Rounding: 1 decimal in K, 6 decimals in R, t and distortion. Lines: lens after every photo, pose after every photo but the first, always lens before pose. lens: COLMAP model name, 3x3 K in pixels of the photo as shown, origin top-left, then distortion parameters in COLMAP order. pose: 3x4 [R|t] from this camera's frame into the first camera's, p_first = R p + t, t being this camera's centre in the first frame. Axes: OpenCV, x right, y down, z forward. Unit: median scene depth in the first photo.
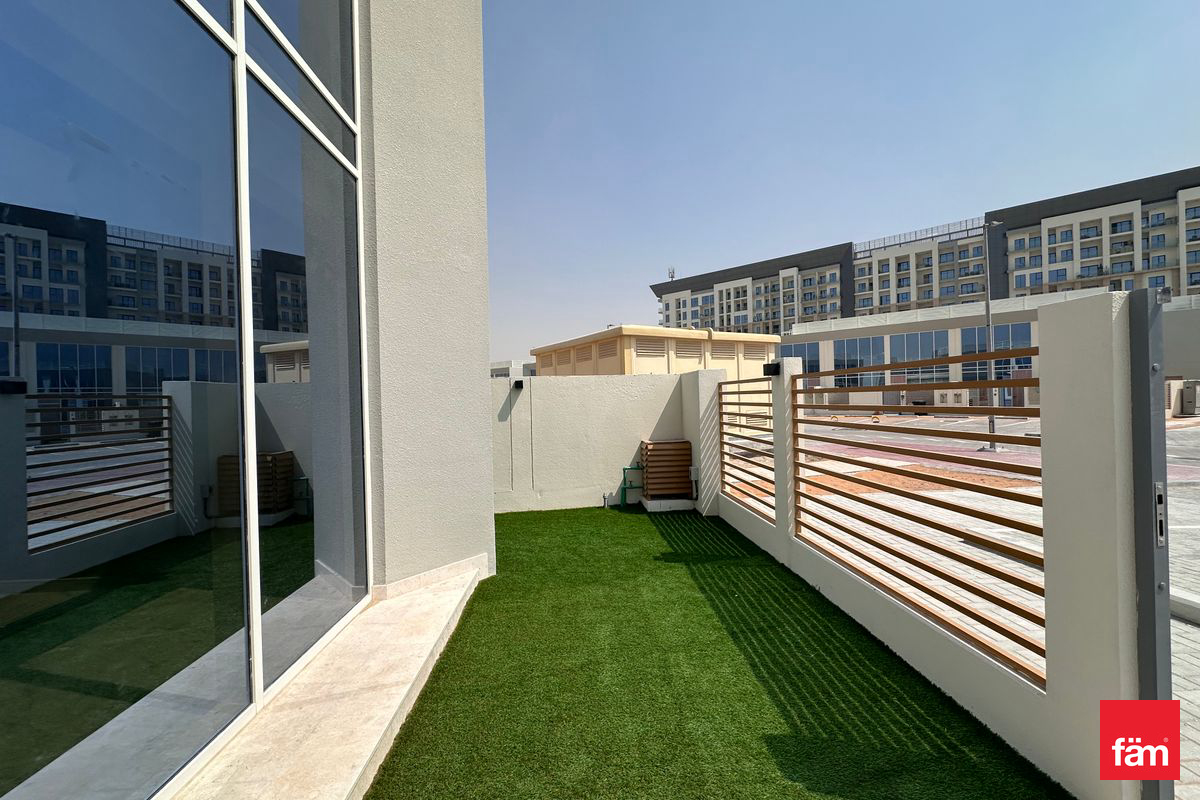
lens RADIAL K [[476.6, 0, 598.7], [0, 476.6, 400.2], [0, 0, 1]] dist [-0.001075, 0.000071]
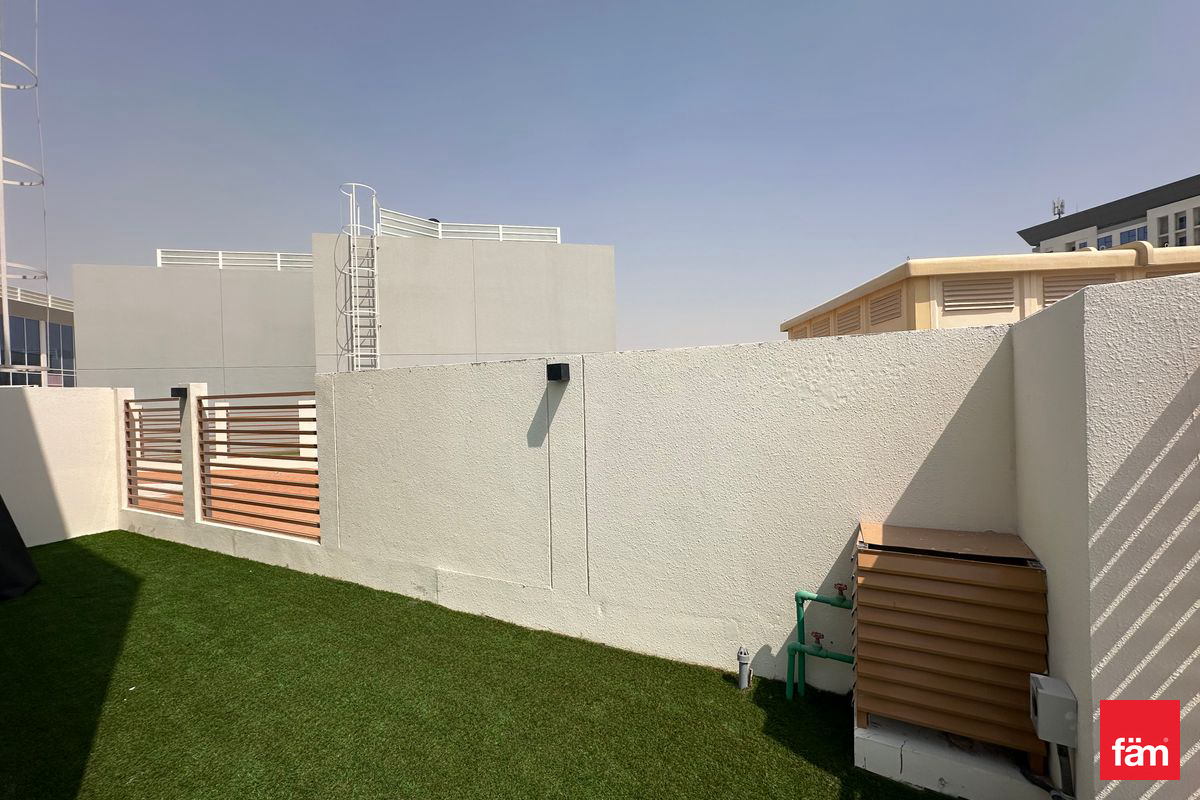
lens RADIAL K [[476.6, 0, 598.7], [0, 476.6, 400.2], [0, 0, 1]] dist [-0.001075, 0.000071]
pose [[0.816573, 0.007583, -0.577192, 0.189117], [0.005772, 0.999756, 0.021301, -0.019762], [0.577213, -0.020726, 0.816331, 0.845069]]
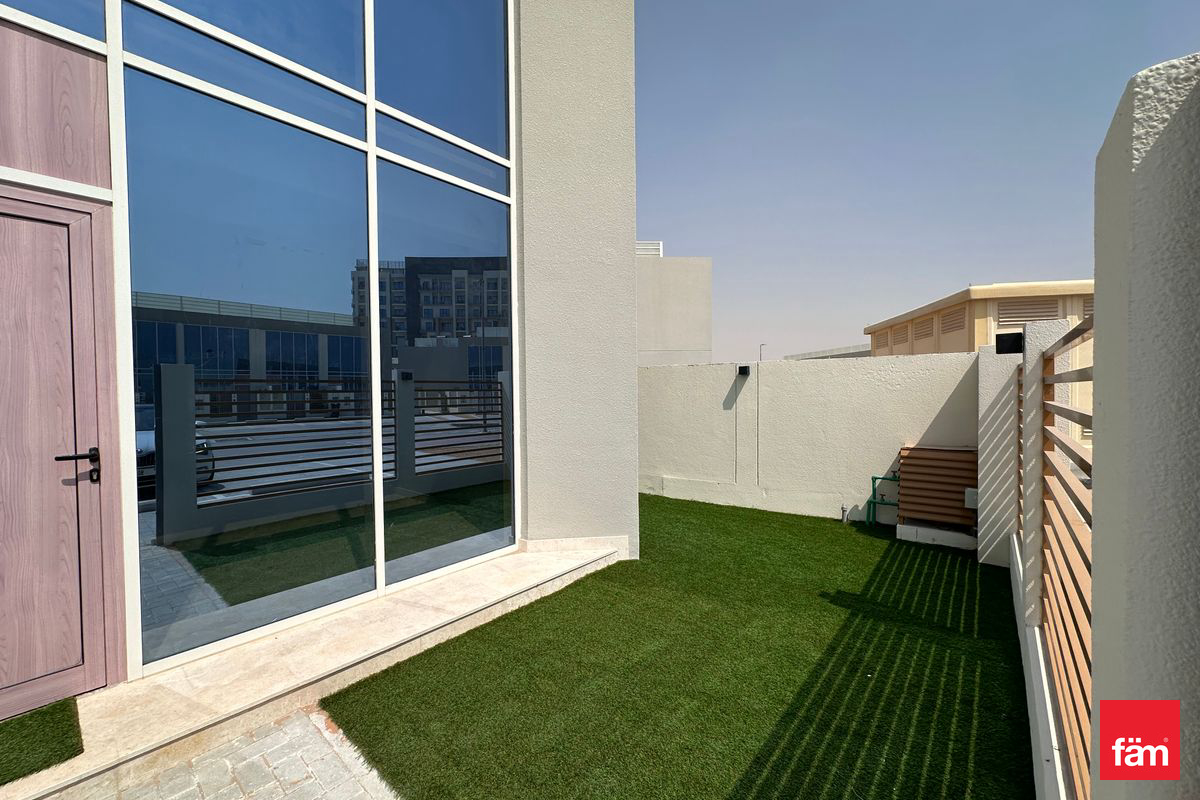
lens RADIAL K [[476.6, 0, 598.7], [0, 476.6, 400.2], [0, 0, 1]] dist [-0.001075, 0.000071]
pose [[0.729783, 0.031446, -0.682955, 0.347015], [-0.009585, 0.999314, 0.035770, -0.008061], [0.683611, -0.019558, 0.729584, 0.175906]]
